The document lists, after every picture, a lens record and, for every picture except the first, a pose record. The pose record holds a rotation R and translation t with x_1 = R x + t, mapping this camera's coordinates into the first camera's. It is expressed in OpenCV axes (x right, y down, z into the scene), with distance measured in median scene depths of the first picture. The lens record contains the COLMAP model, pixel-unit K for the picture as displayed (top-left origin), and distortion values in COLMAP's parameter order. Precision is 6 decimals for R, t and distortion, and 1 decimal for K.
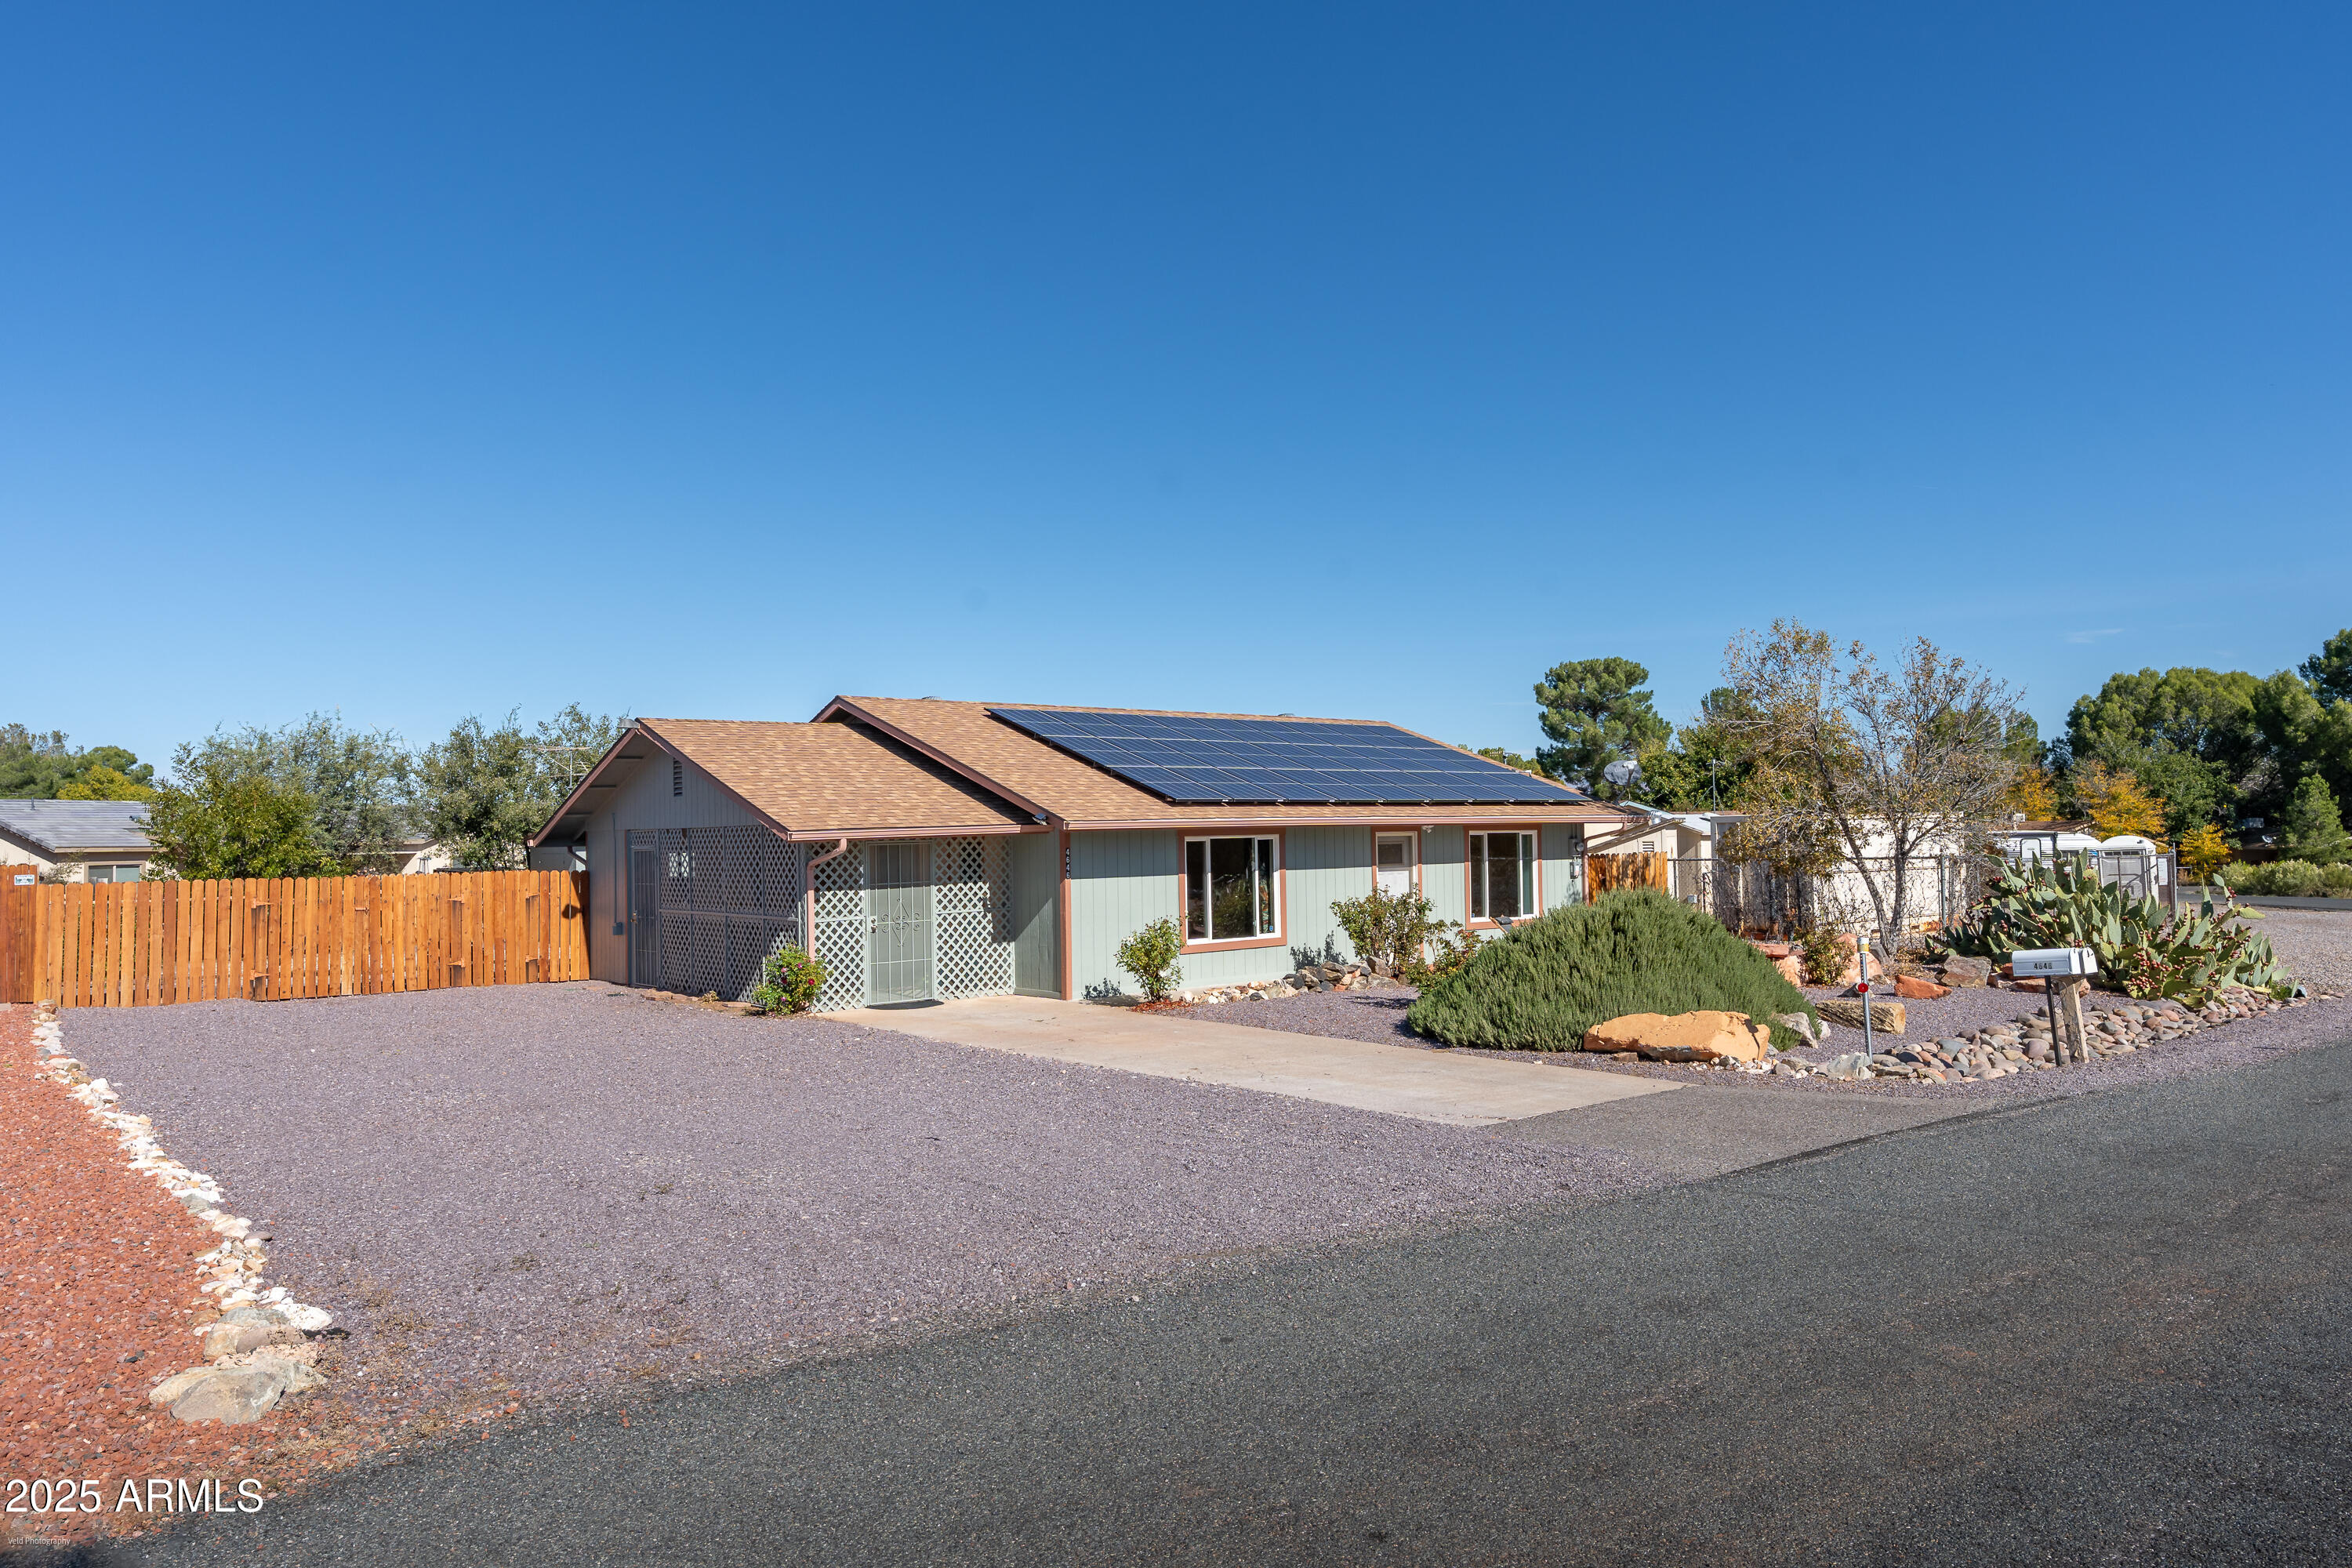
lens RADIAL K [[1531.2, 0, 1191.4], [0, 1531.2, 789.4], [0, 0, 1]] dist [0.002749, 0.002449]
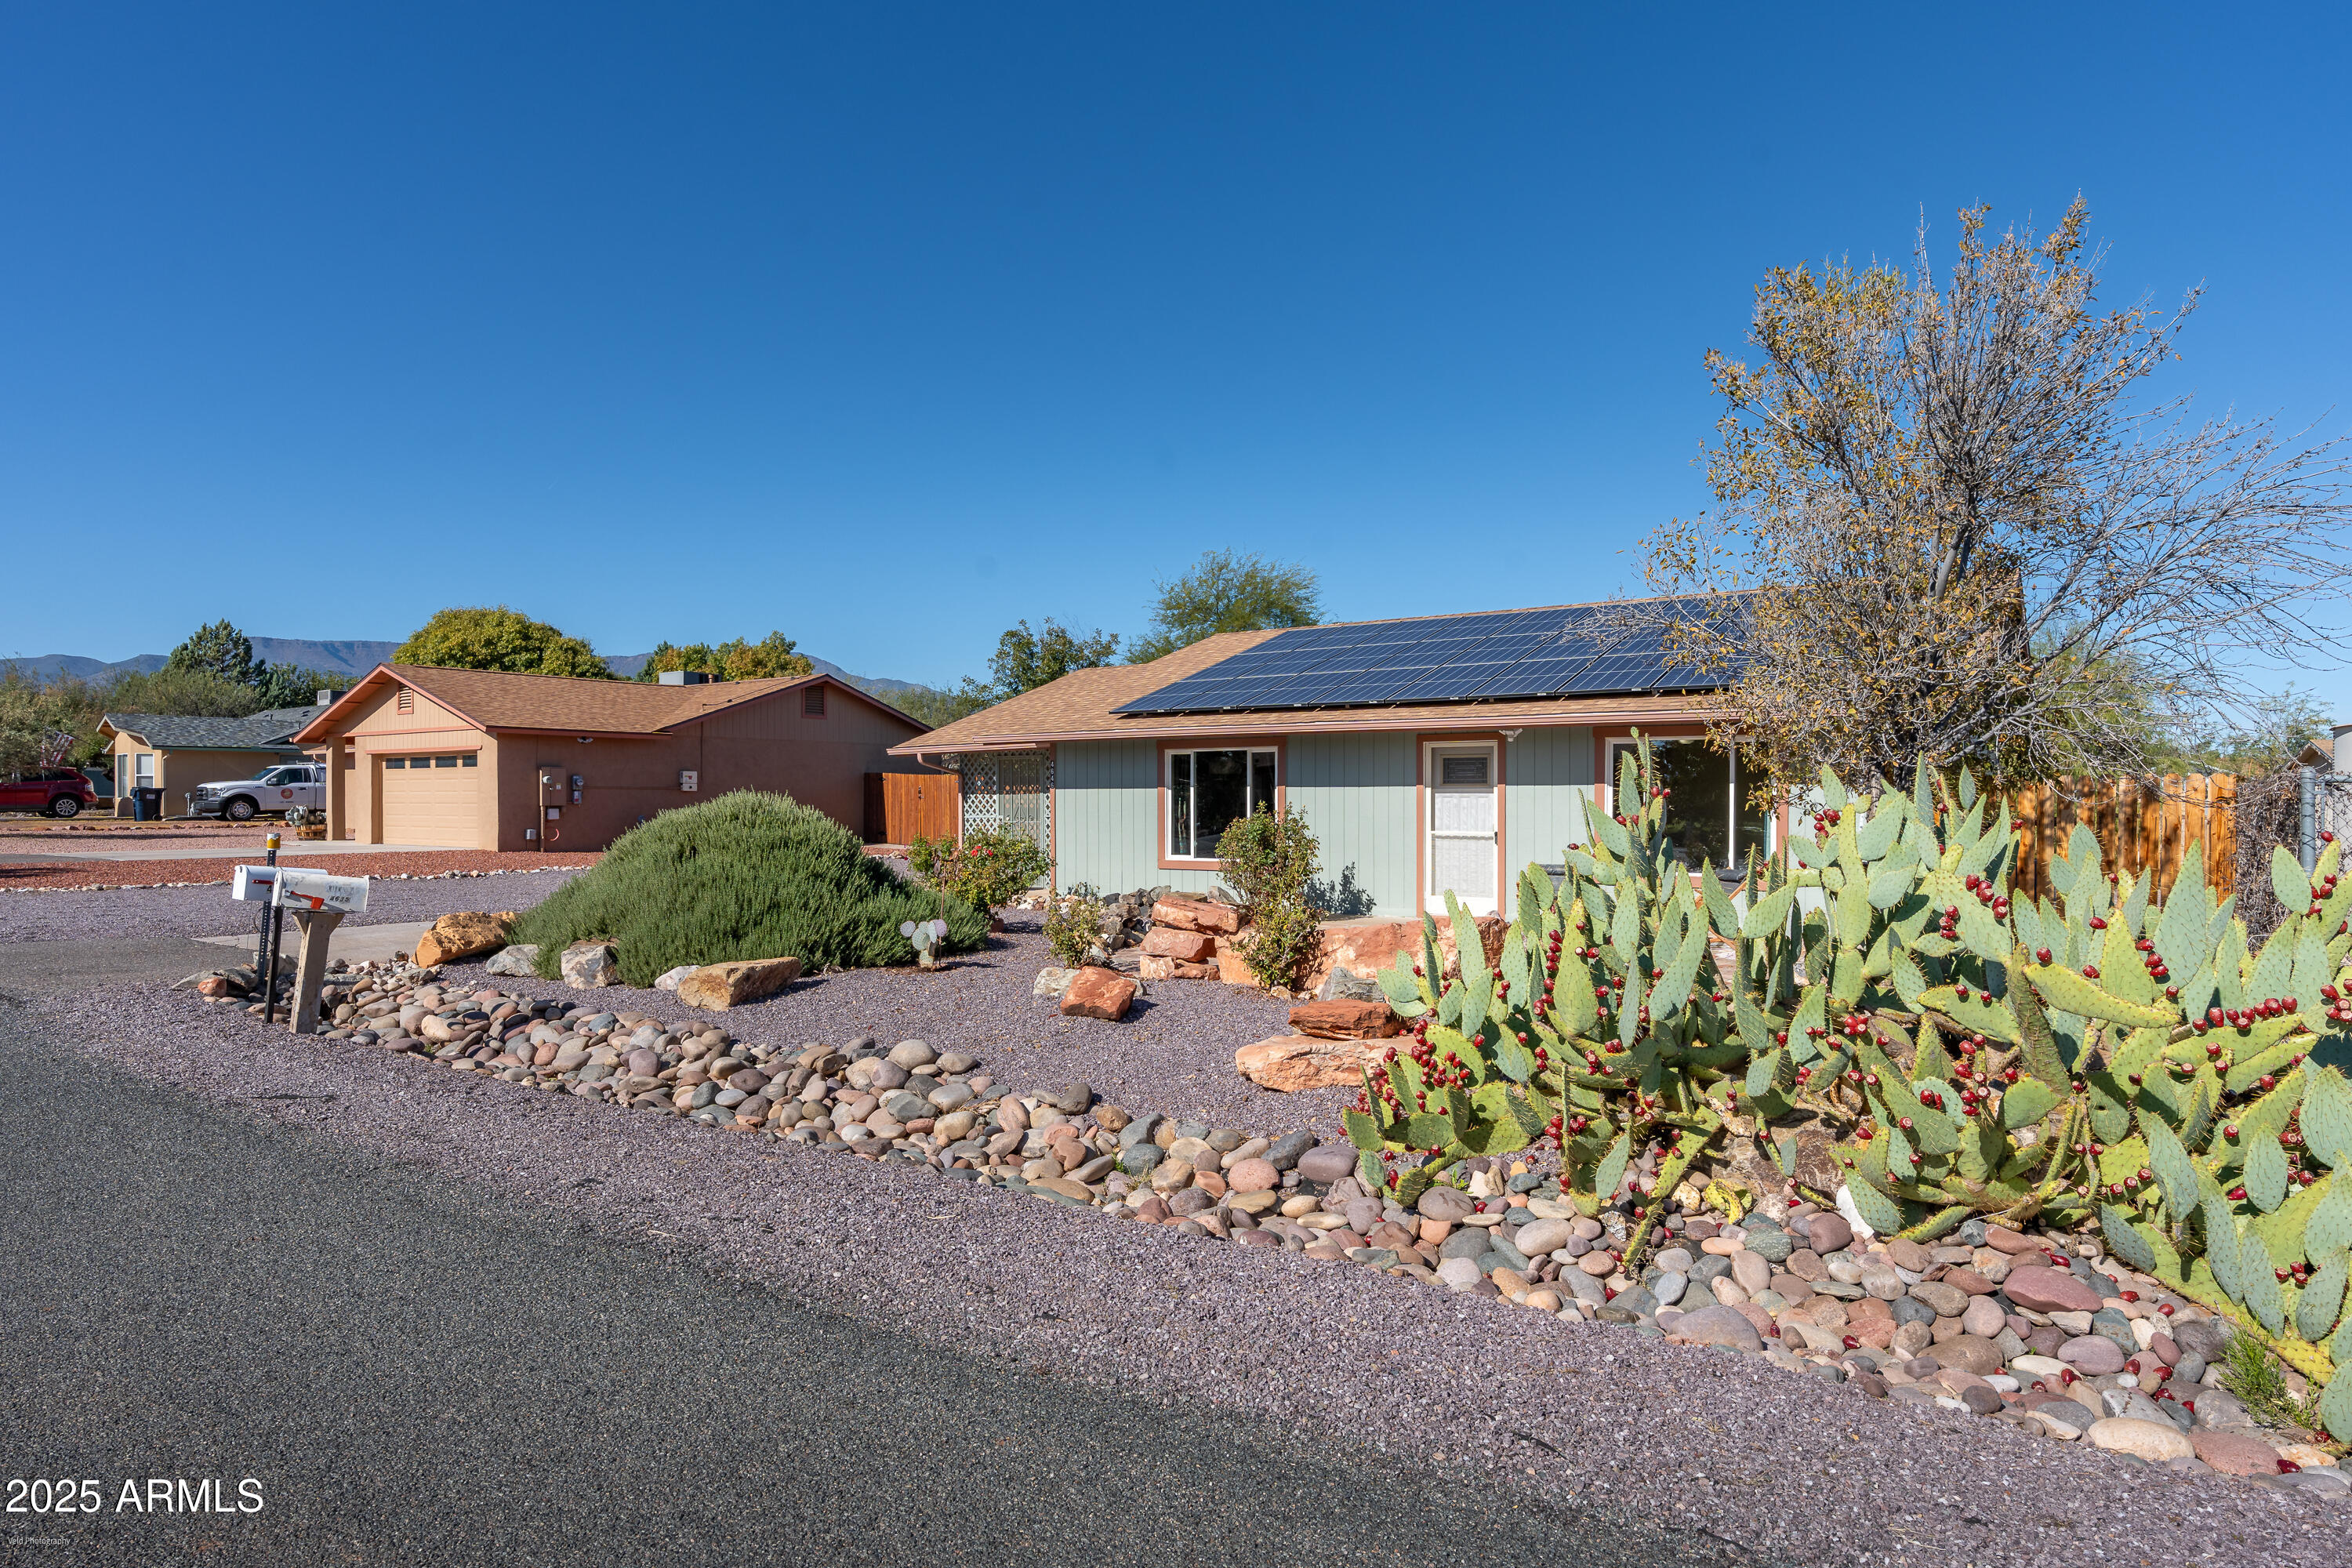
lens RADIAL K [[1342.4, 0, 1221.2], [0, 1342.4, 813.1], [0, 0, 1]] dist [-0.009247, 0.004613]
pose [[0.287462, 0.028885, -0.957356, 0.851529], [0.022957, 0.999050, 0.037036, 0.042114], [0.957517, -0.032624, 0.286526, 0.812726]]
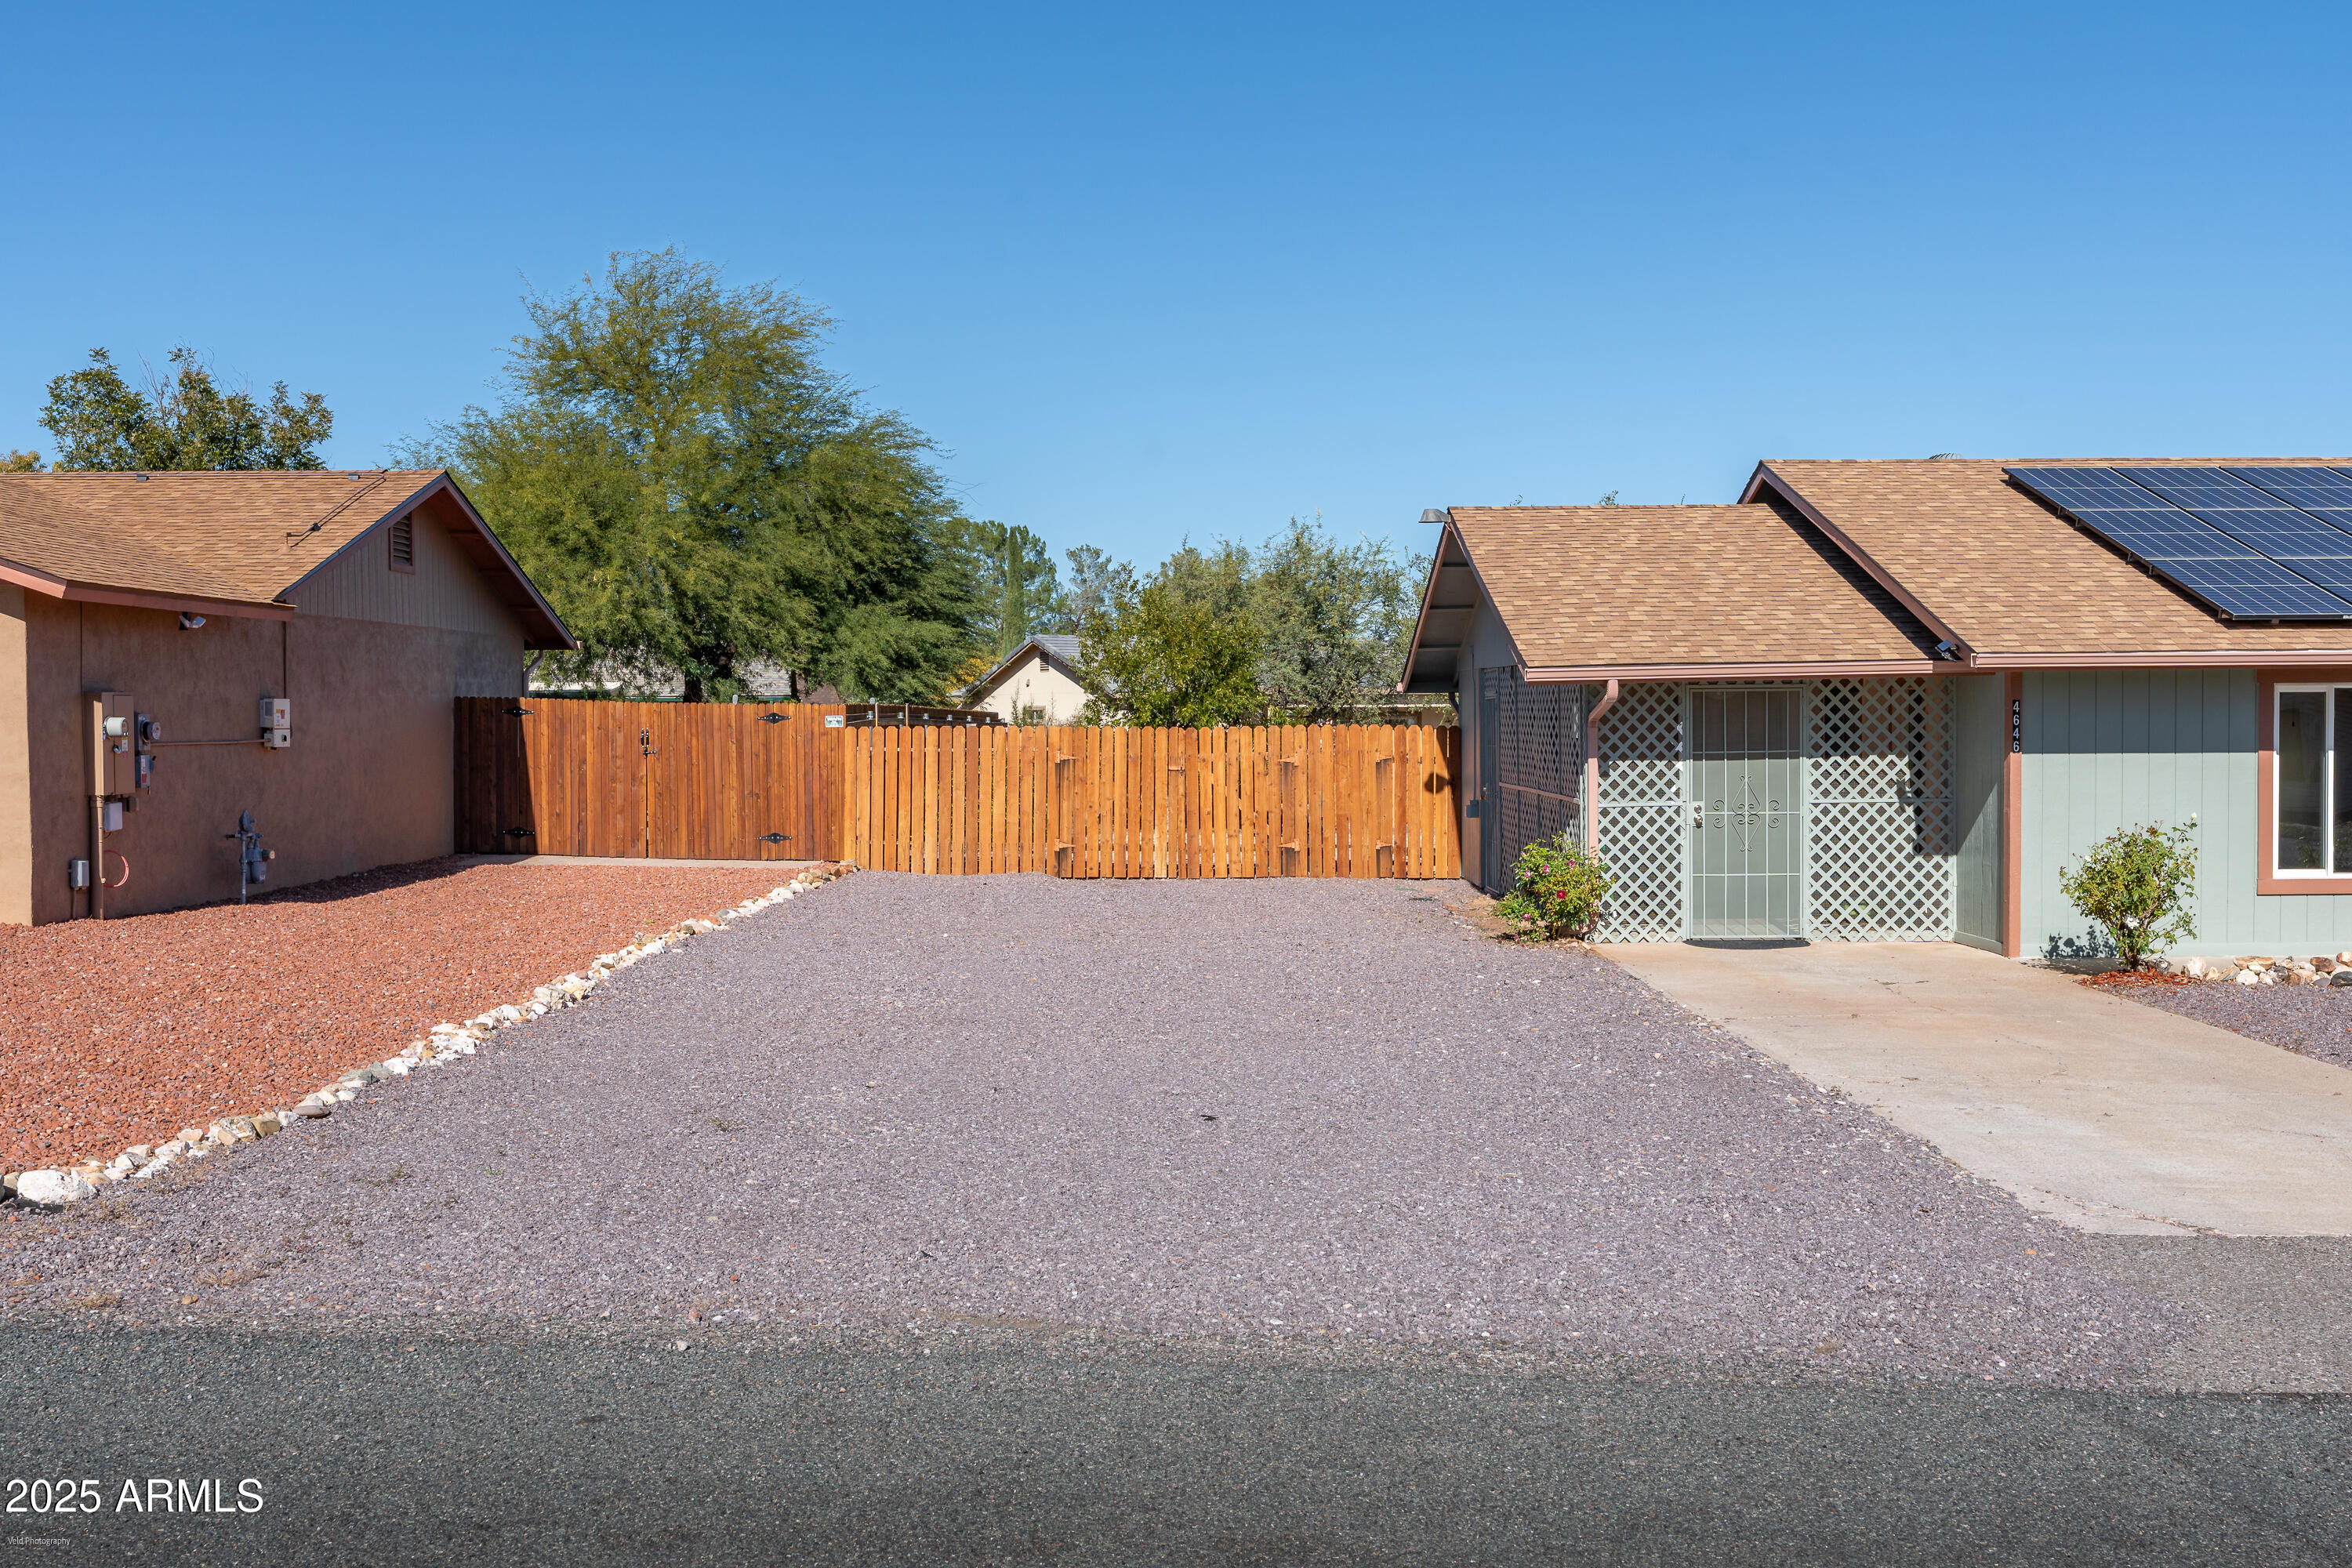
lens RADIAL K [[2310.9, 0, 1195.9], [0, 2310.9, 766.0], [0, 0, 1]] dist [0.004483, 0.000000]
pose [[0.776302, 0.030506, -0.629622, 0.226338], [0.008825, 0.998204, 0.059246, 0.008044], [0.630299, -0.051550, 0.774639, 0.110492]]
